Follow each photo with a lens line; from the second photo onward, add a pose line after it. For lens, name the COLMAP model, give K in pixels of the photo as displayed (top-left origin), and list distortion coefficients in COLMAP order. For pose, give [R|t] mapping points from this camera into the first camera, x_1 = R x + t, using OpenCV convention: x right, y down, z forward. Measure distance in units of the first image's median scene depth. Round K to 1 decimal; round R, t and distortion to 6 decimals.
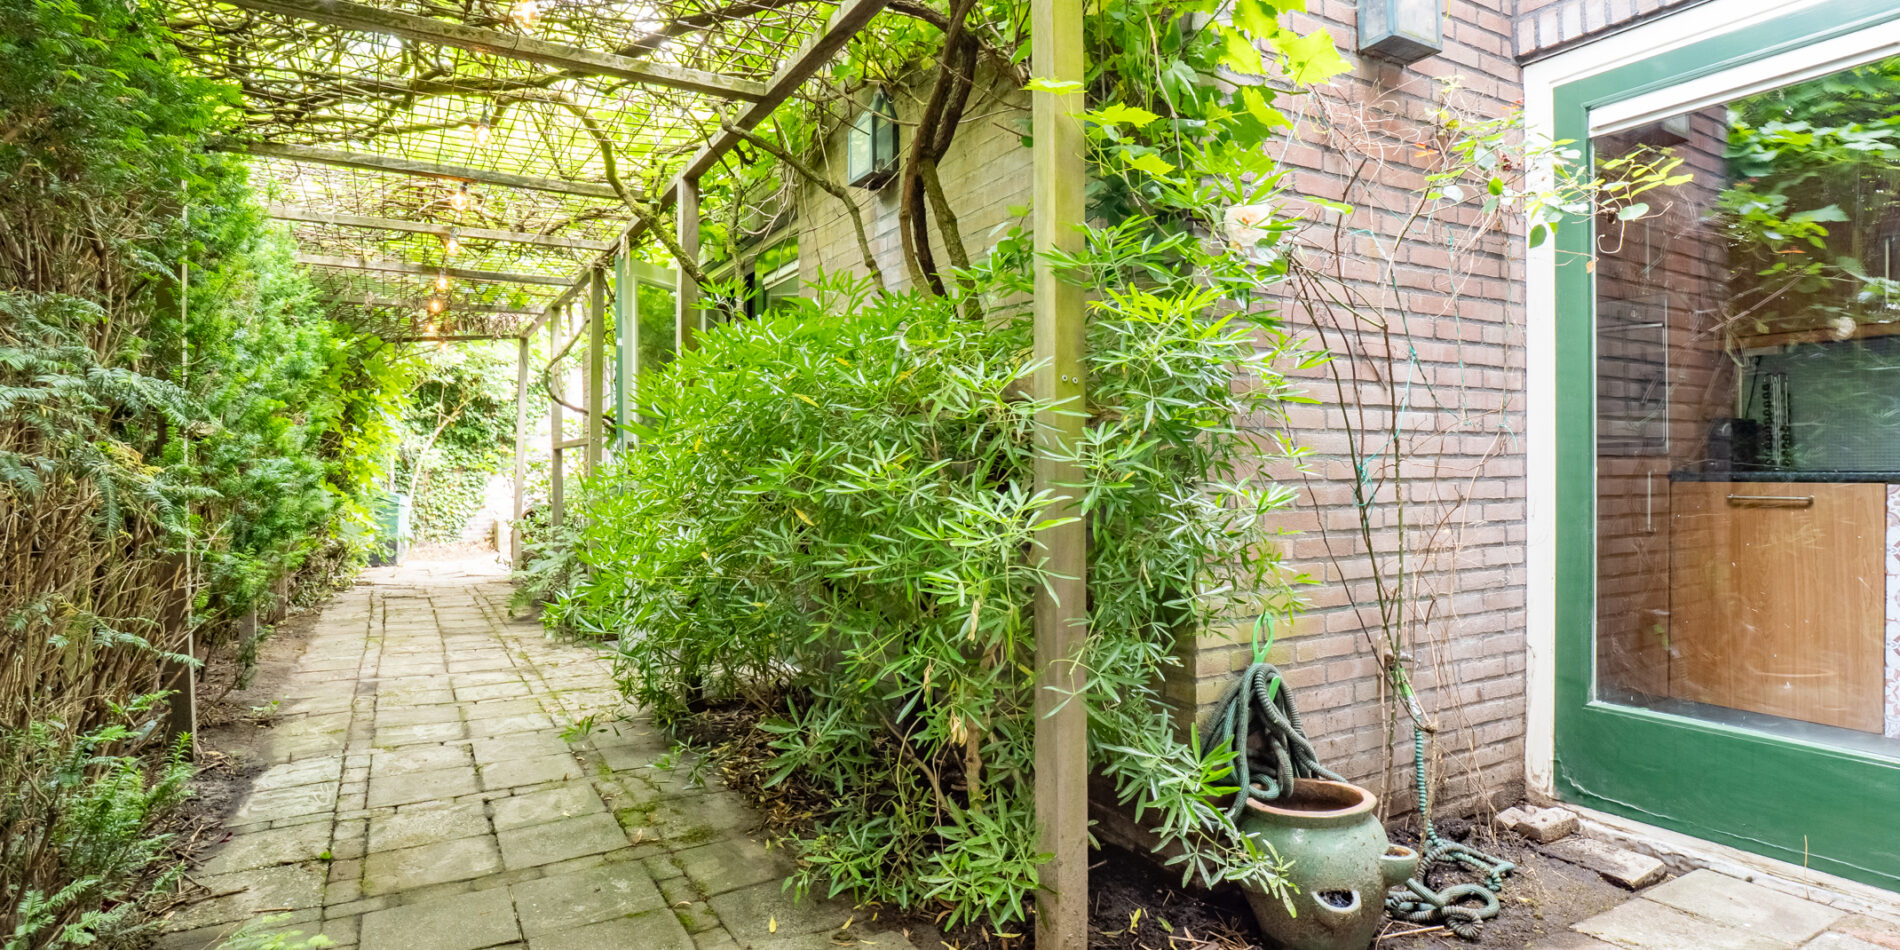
lens RADIAL K [[963.0, 0, 948.9], [0, 963.0, 467.0], [0, 0, 1]] dist [0.000250, -0.000881]
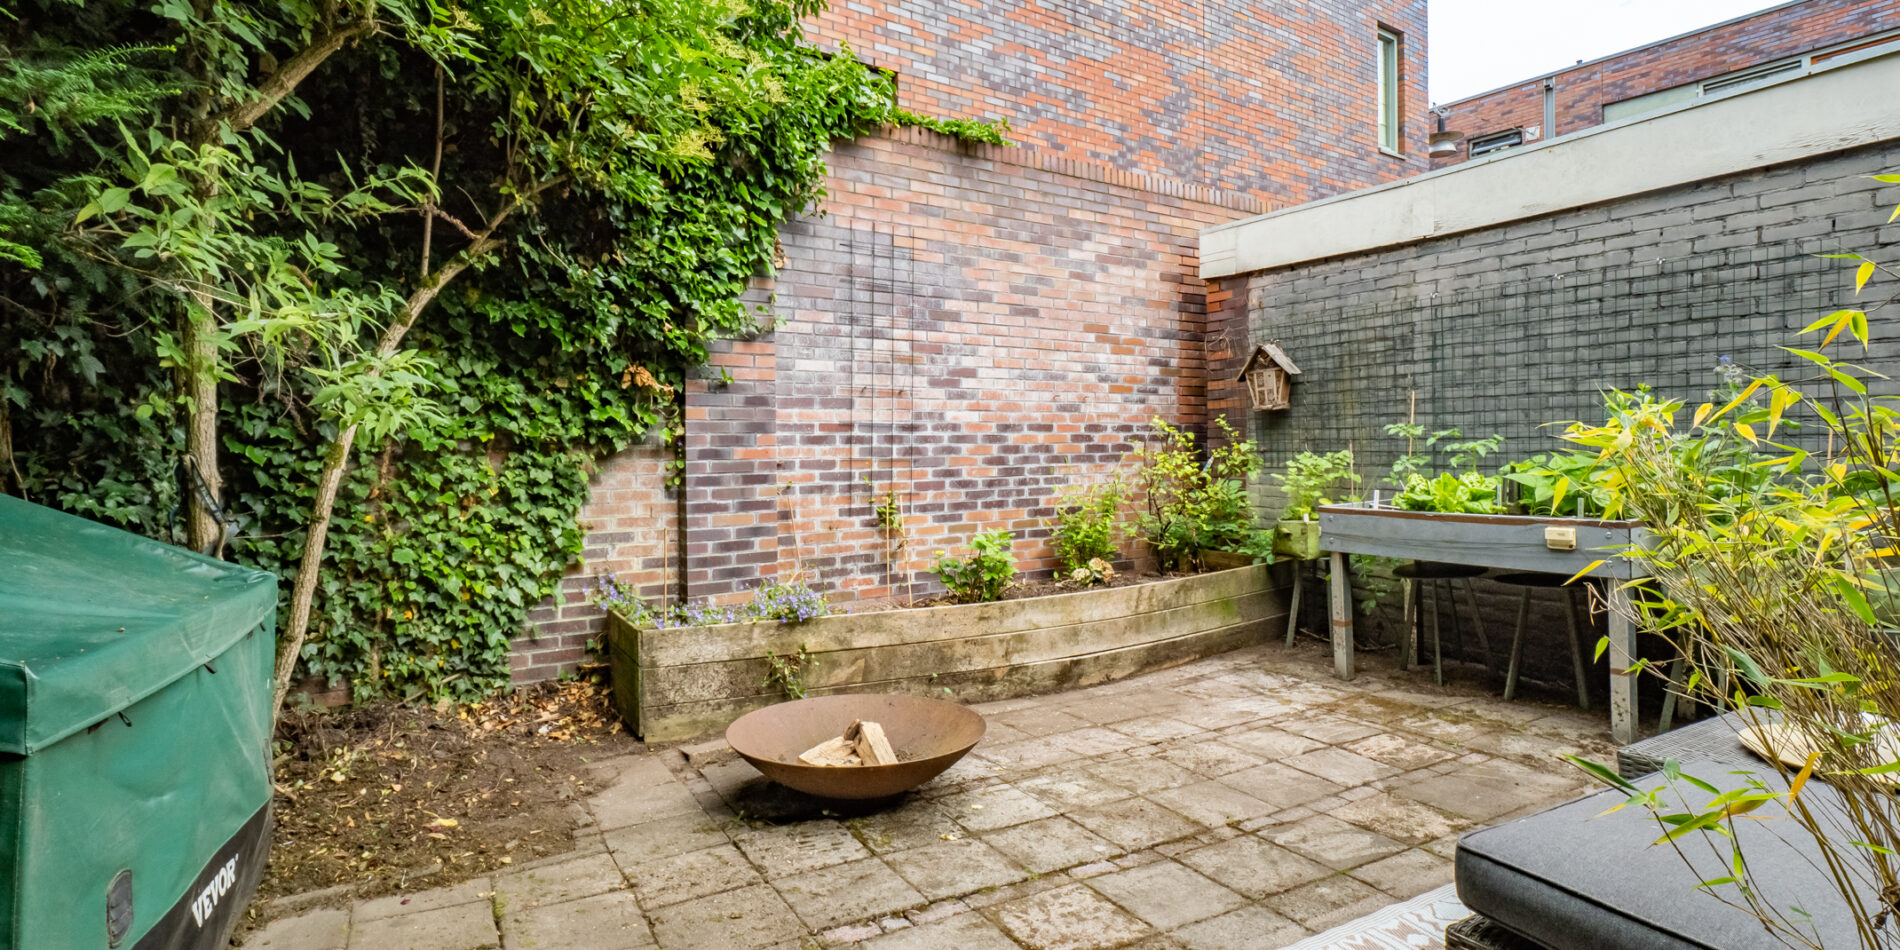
lens RADIAL K [[963.0, 0, 947.9], [0, 963.0, 467.7], [0, 0, 1]] dist [0.000250, -0.000881]
pose [[0.999960, -0.006020, -0.006619, -0.373150], [0.006112, 0.999885, 0.013913, 0.006294], [0.006534, -0.013953, 0.999881, 0.714961]]
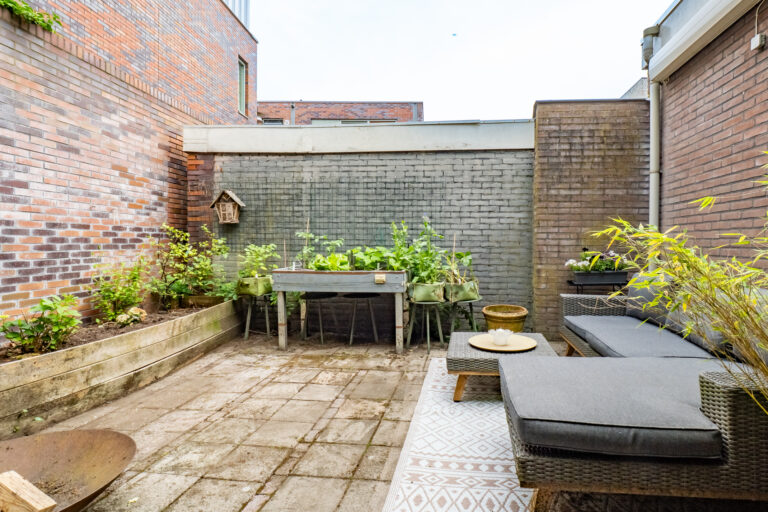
lens RADIAL K [[390.7, 0, 383.1], [0, 390.7, 252.5], [0, 0, 1]] dist [-0.010655, 0.001776]
pose [[0.582215, -0.010229, 0.812970, -0.478492], [-0.004942, 0.999858, 0.016119, 0.008132], [-0.813020, -0.013402, 0.582082, 0.905641]]
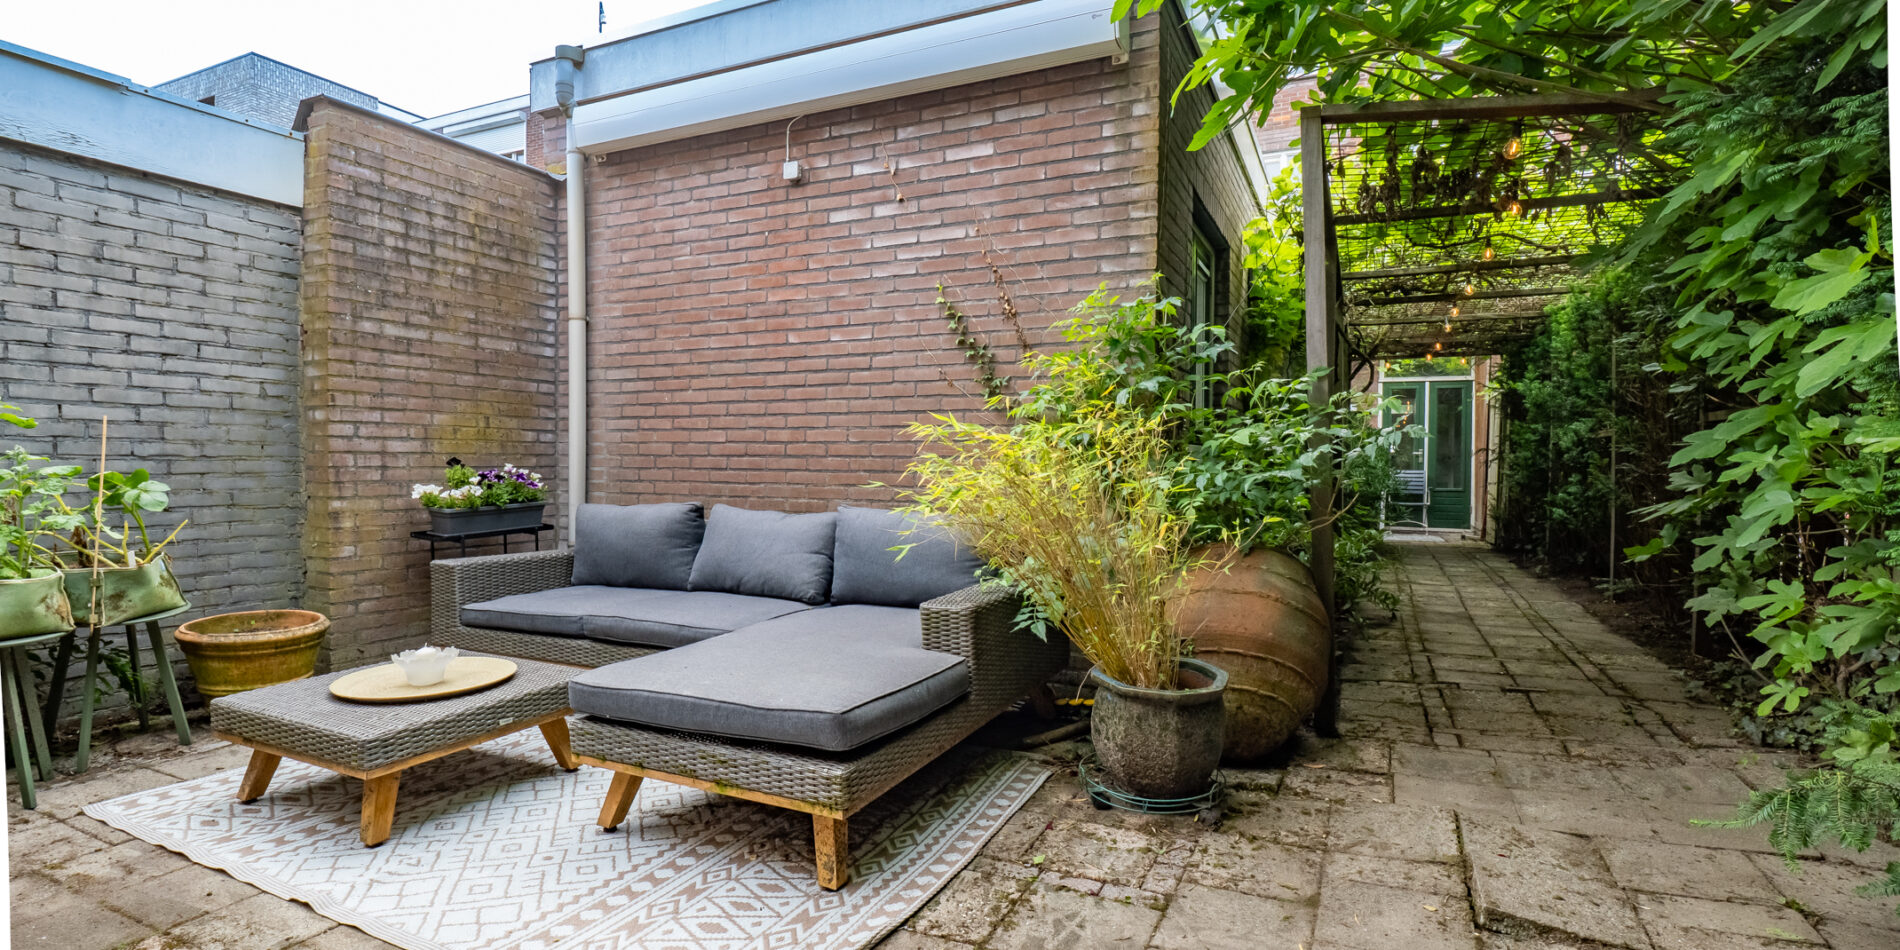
lens RADIAL K [[877.4, 0, 947.6], [0, 877.4, 477.9], [0, 0, 1]] dist [-0.001664, 0.000985]
pose [[-0.560519, -0.015596, 0.827994, -0.531182], [-0.000888, 0.999833, 0.018232, 0.011744], [-0.828141, 0.009485, -0.560440, 1.079680]]
